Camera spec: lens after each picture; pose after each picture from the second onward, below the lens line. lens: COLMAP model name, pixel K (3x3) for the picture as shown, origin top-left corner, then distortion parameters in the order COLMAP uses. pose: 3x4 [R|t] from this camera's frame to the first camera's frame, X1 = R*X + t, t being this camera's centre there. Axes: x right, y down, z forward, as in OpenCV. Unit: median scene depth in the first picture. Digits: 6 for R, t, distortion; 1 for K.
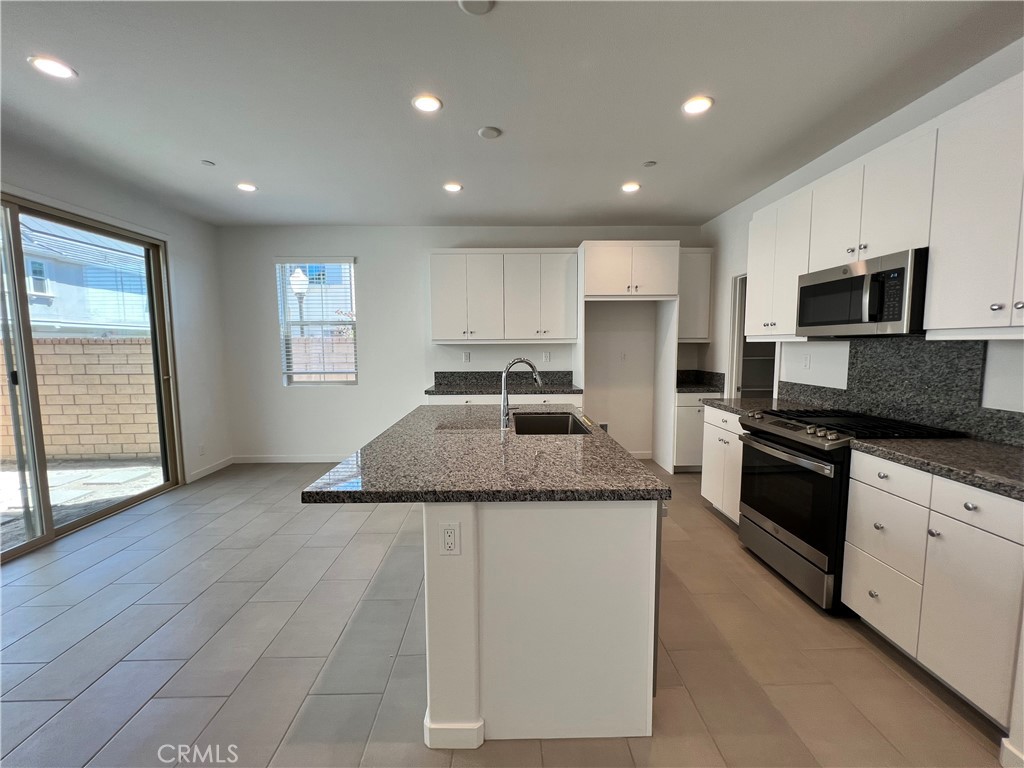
lens RADIAL K [[413.4, 0, 509.3], [0, 413.4, 383.3], [0, 0, 1]] dist [-0.001897, -0.000011]
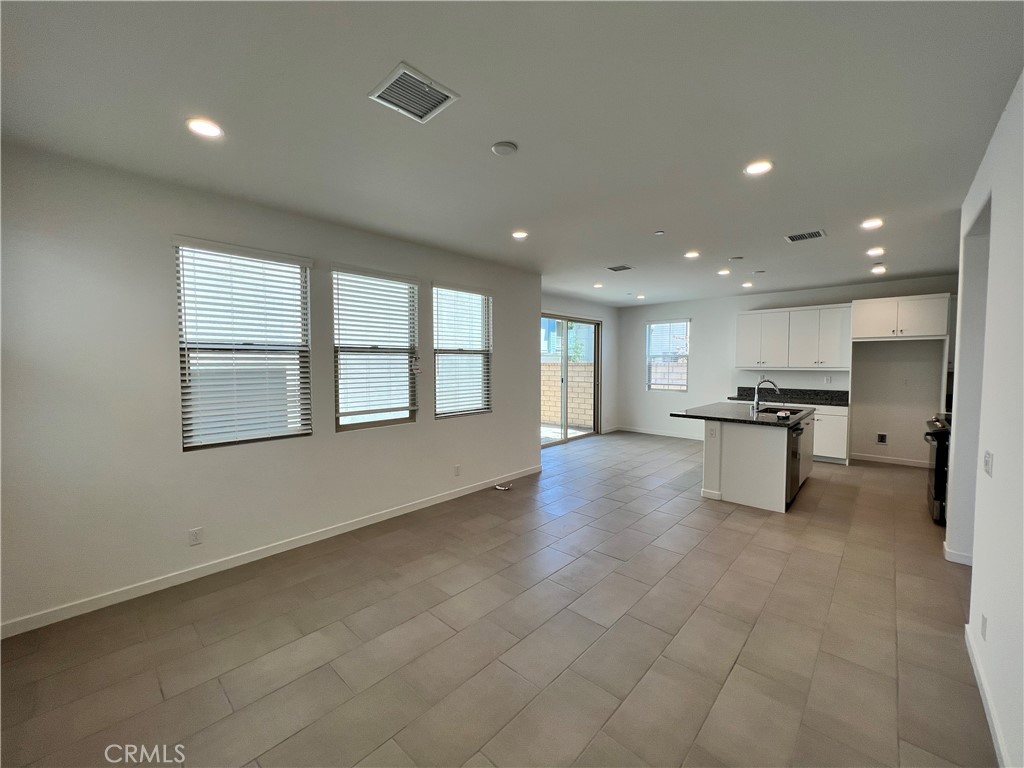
lens RADIAL K [[408.9, 0, 510.7], [0, 408.9, 382.7], [0, 0, 1]] dist [-0.001218, -0.000148]
pose [[0.722463, 0.039565, -0.690277, 0.331975], [-0.067167, 0.997656, -0.013116, 0.043288], [0.688140, 0.055839, 0.723427, -0.893466]]
